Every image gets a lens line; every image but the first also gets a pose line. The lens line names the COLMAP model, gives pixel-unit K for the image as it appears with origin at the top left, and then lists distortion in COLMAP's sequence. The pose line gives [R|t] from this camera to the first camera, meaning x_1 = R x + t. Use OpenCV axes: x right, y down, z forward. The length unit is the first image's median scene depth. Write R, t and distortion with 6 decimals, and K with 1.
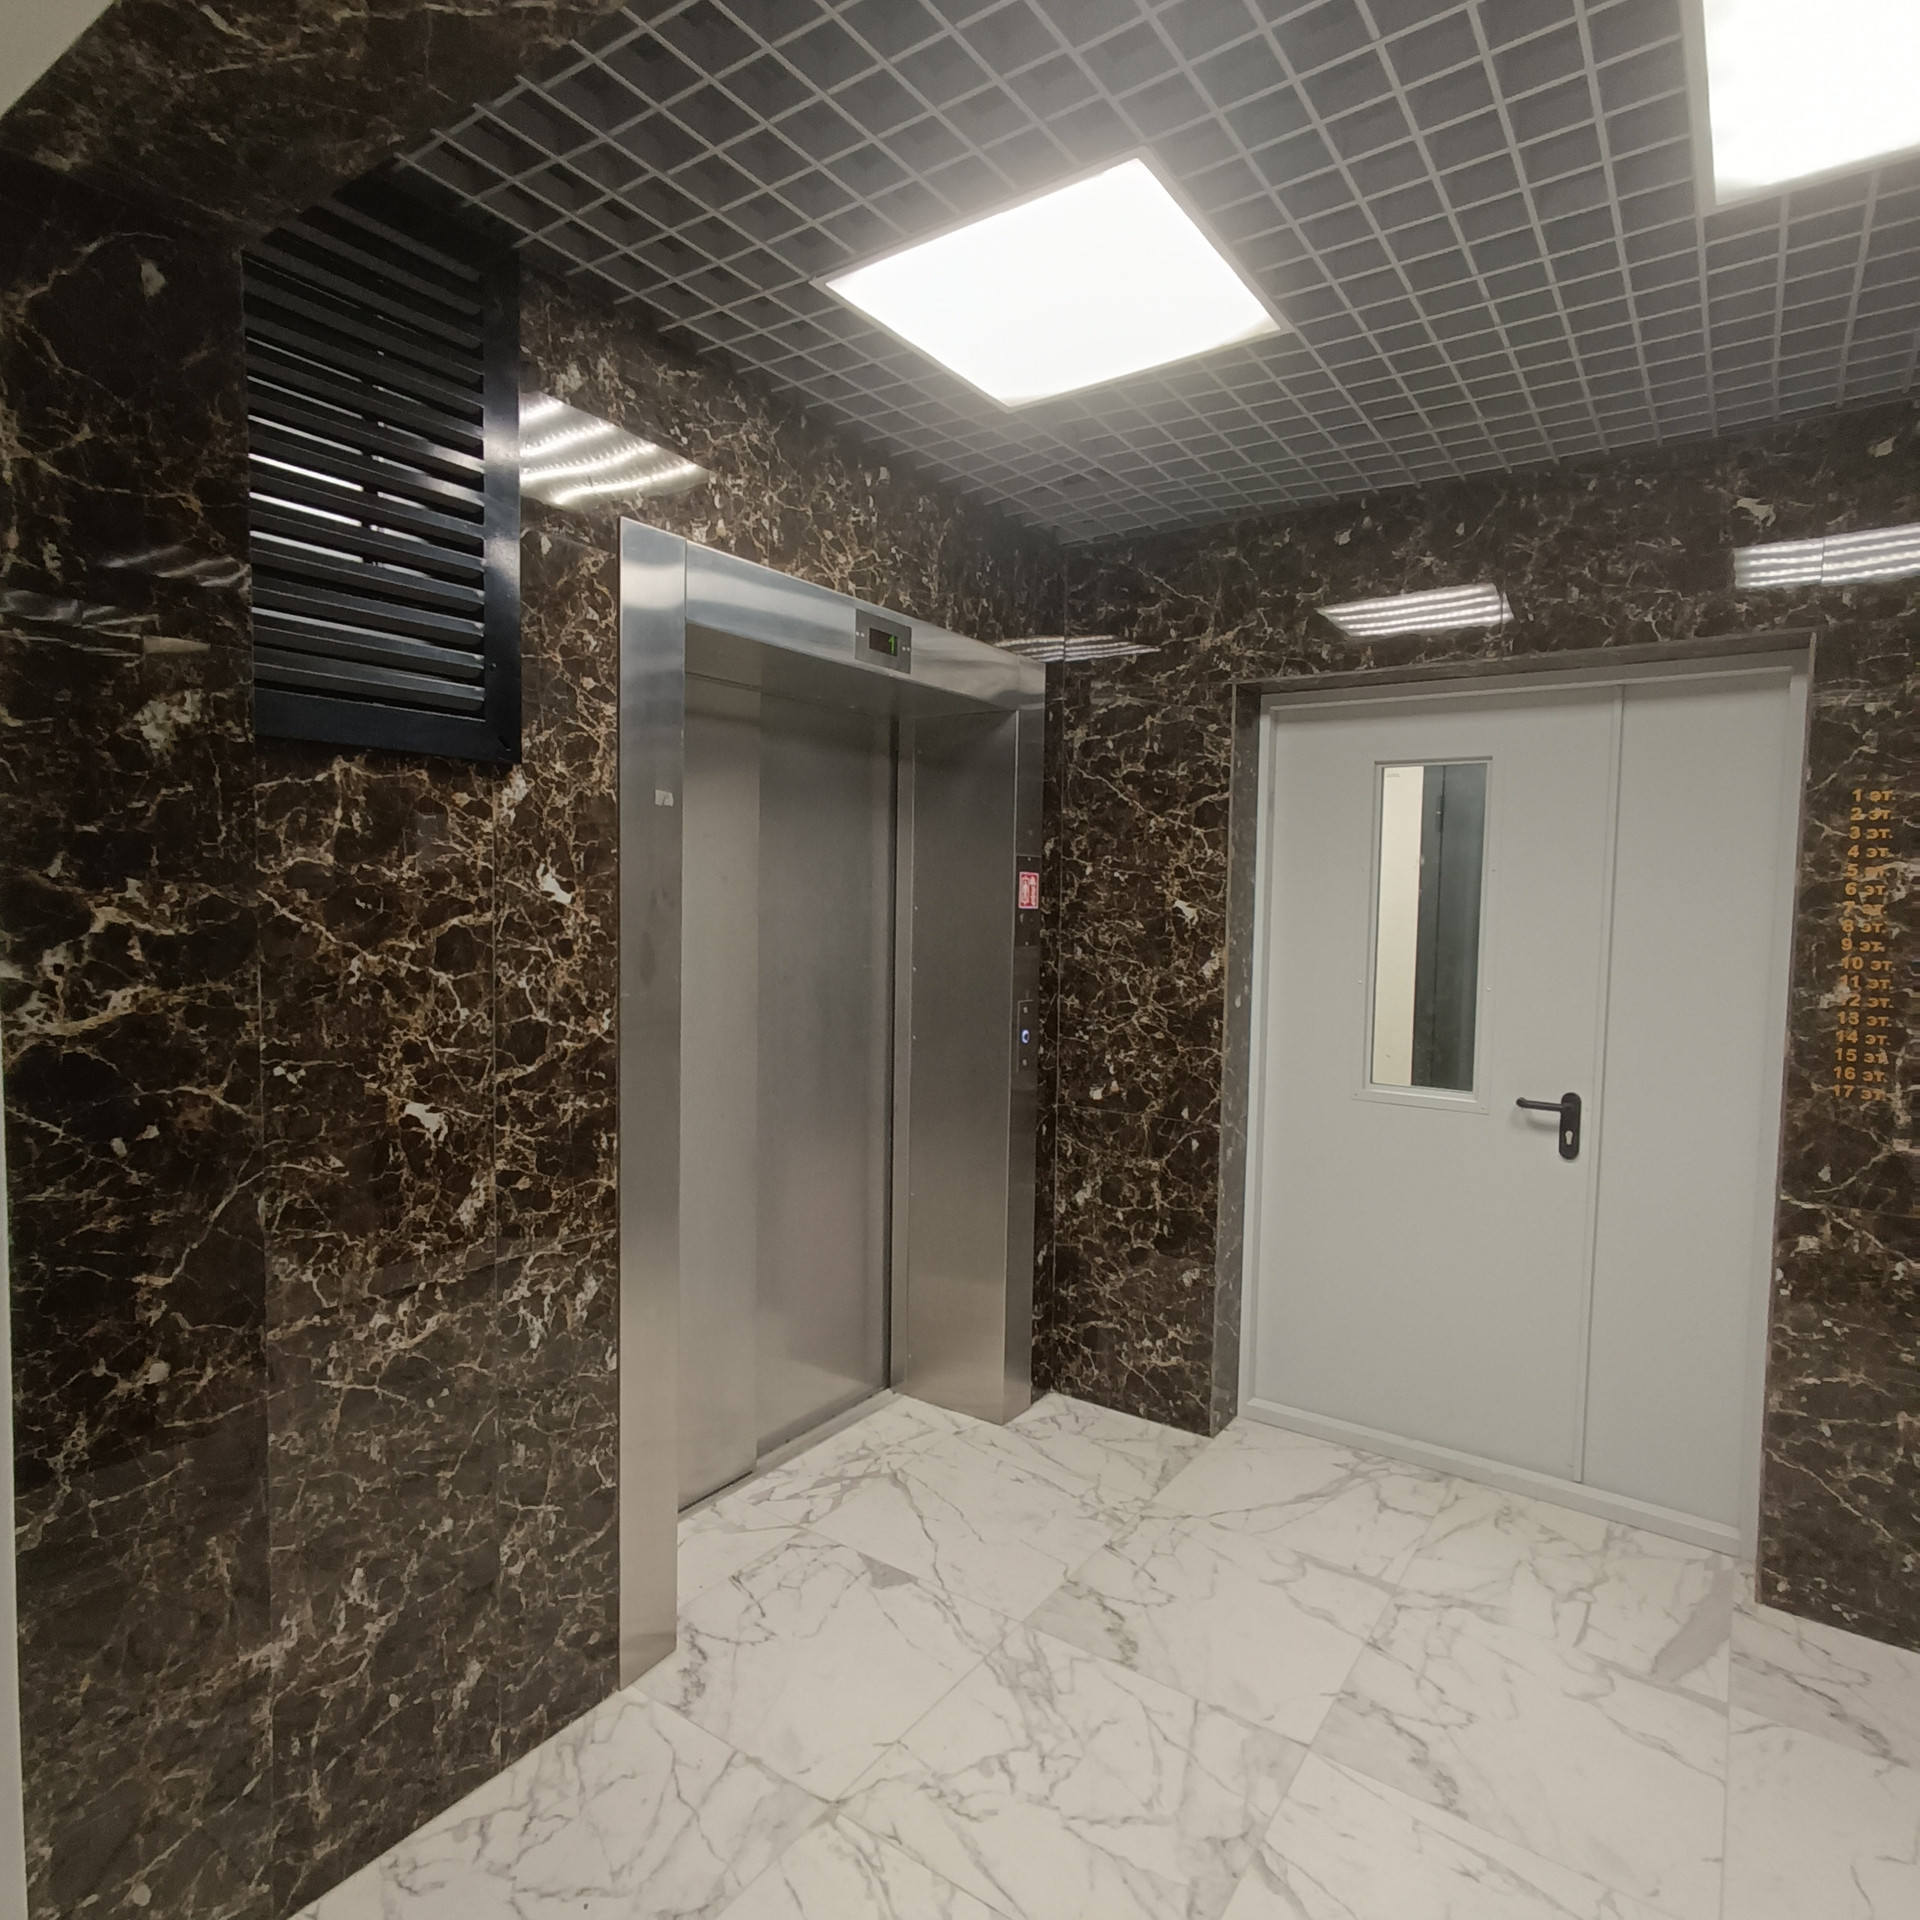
lens RADIAL K [[1135.8, 0, 962.3], [0, 1135.8, 966.2], [0, 0, 1]] dist [-0.006554, 0.003820]
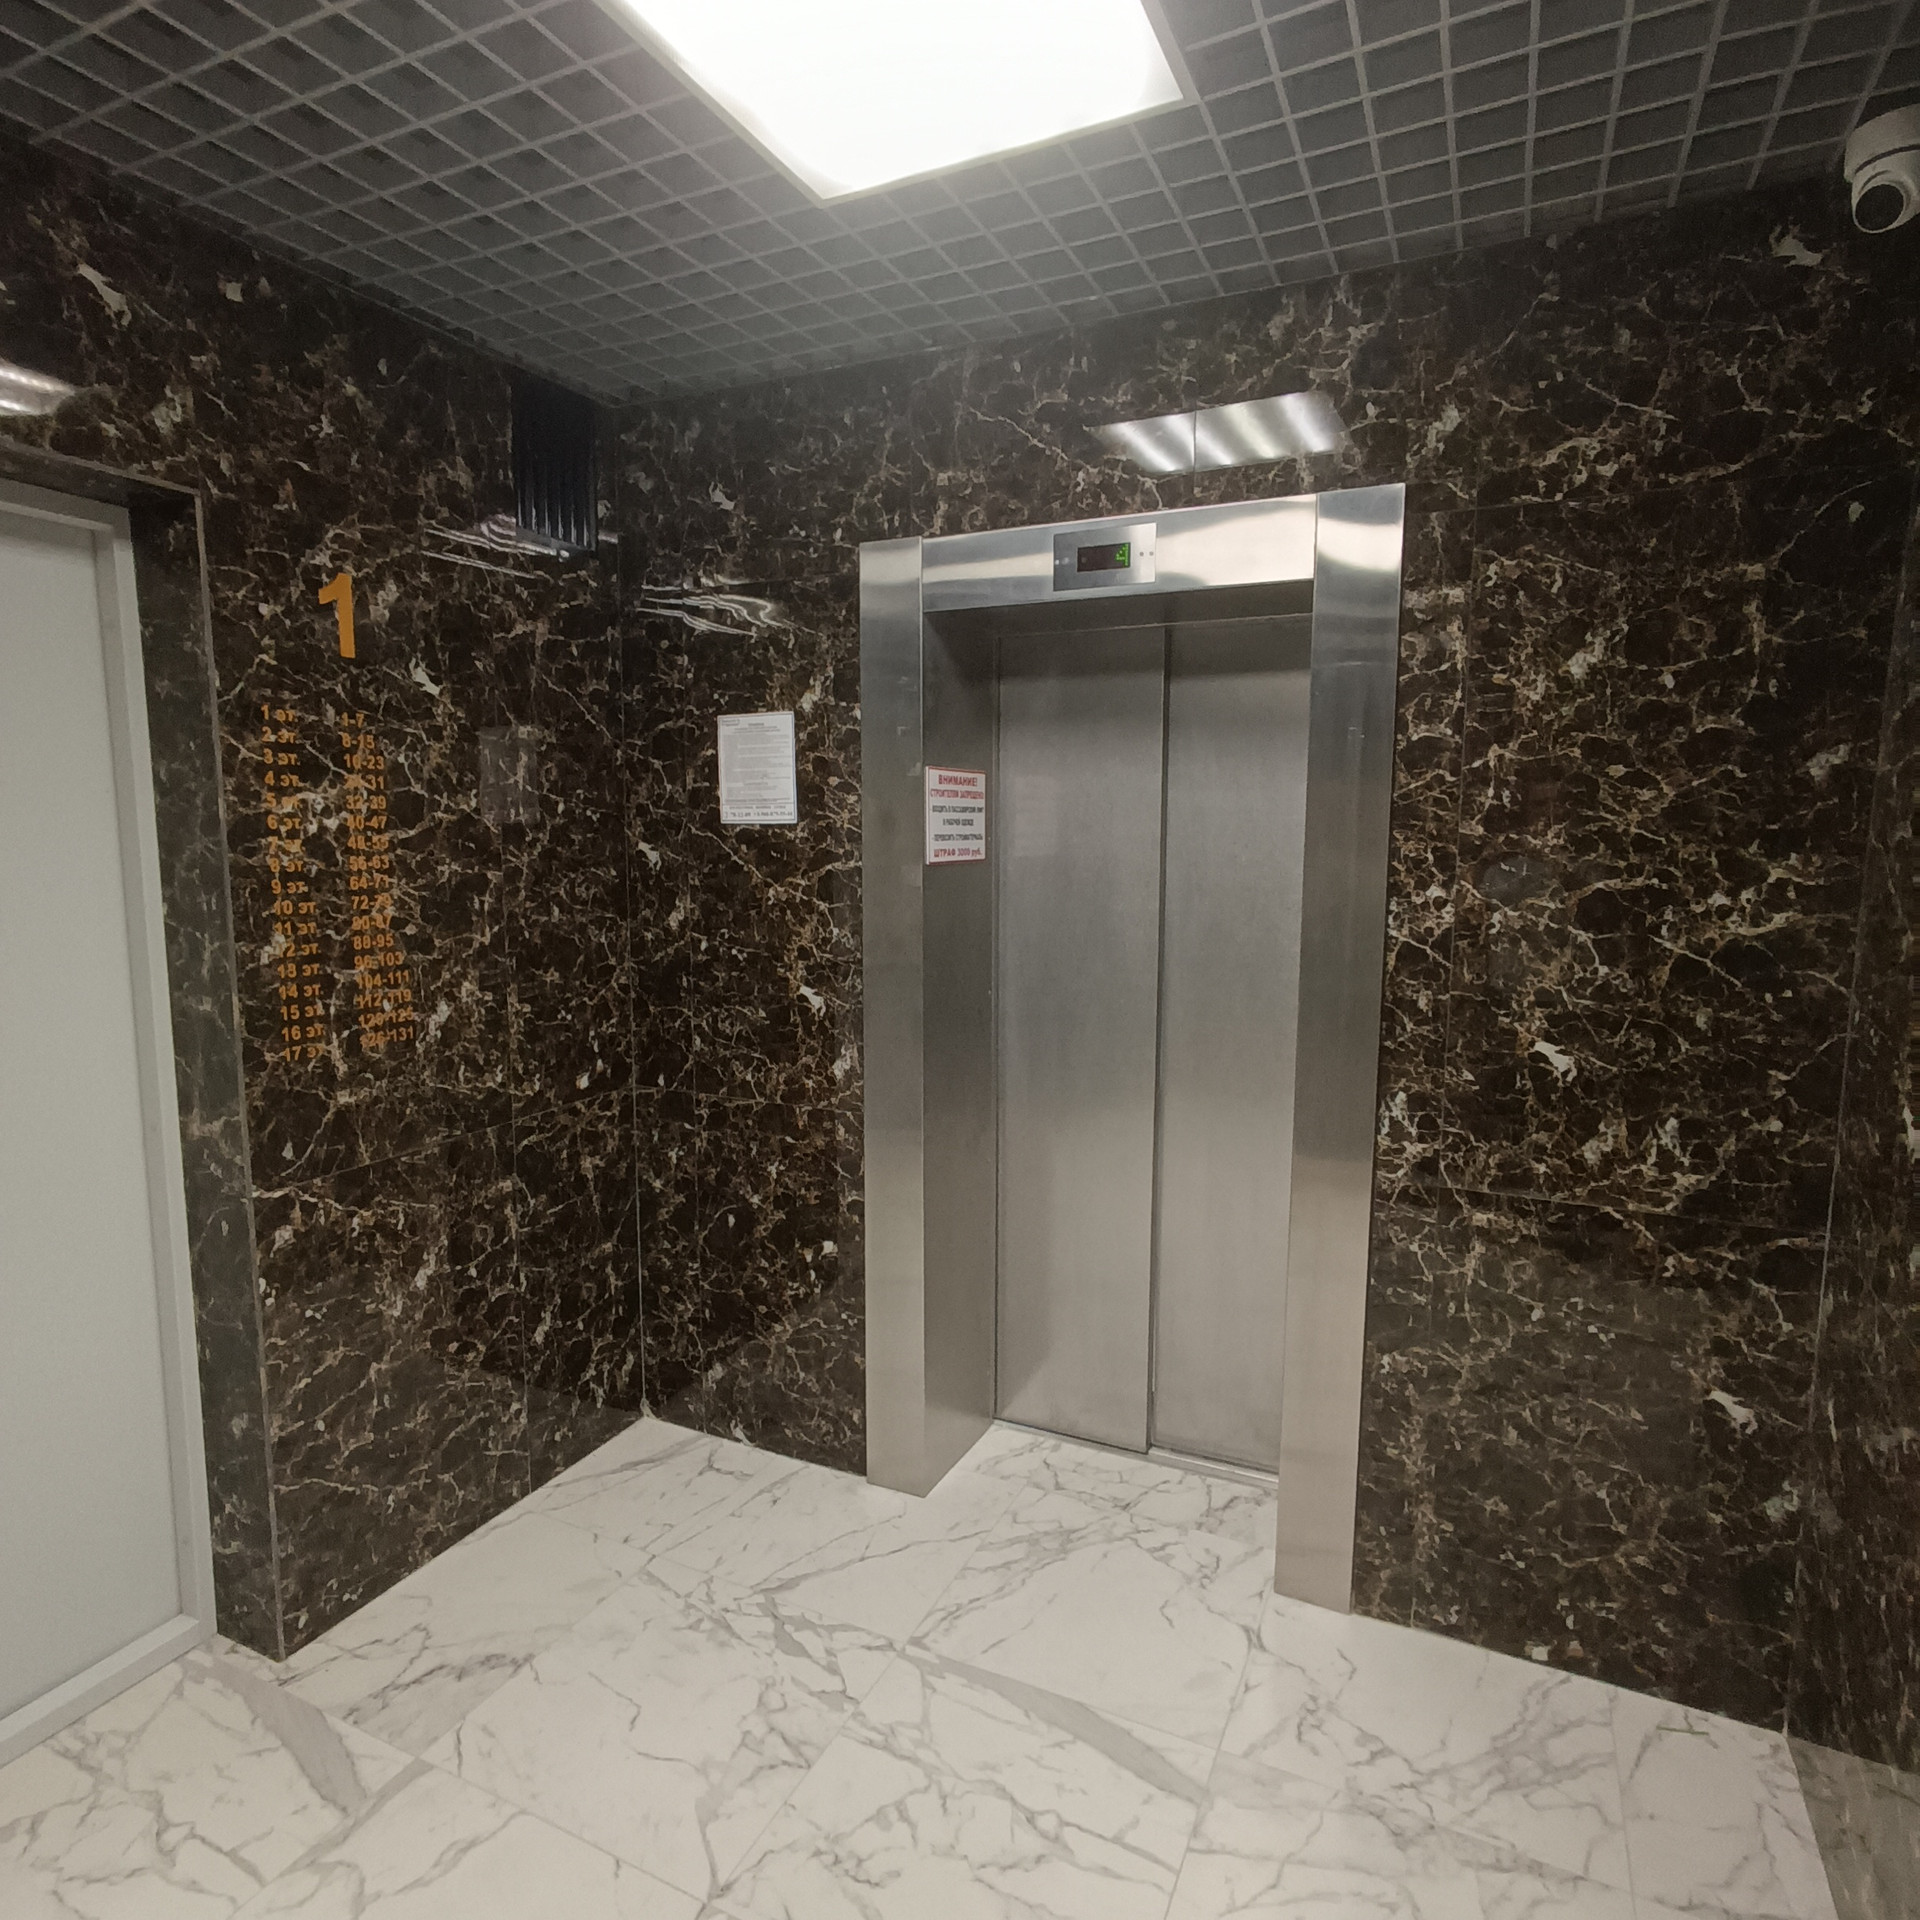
lens RADIAL K [[1135.8, 0, 958.4], [0, 1135.8, 965.2], [0, 0, 1]] dist [-0.006554, 0.003820]
pose [[-0.168419, -0.135907, 0.976301, -0.155458], [0.052047, 0.987842, 0.146491, -0.058914], [-0.984340, 0.075486, -0.159298, 0.621189]]
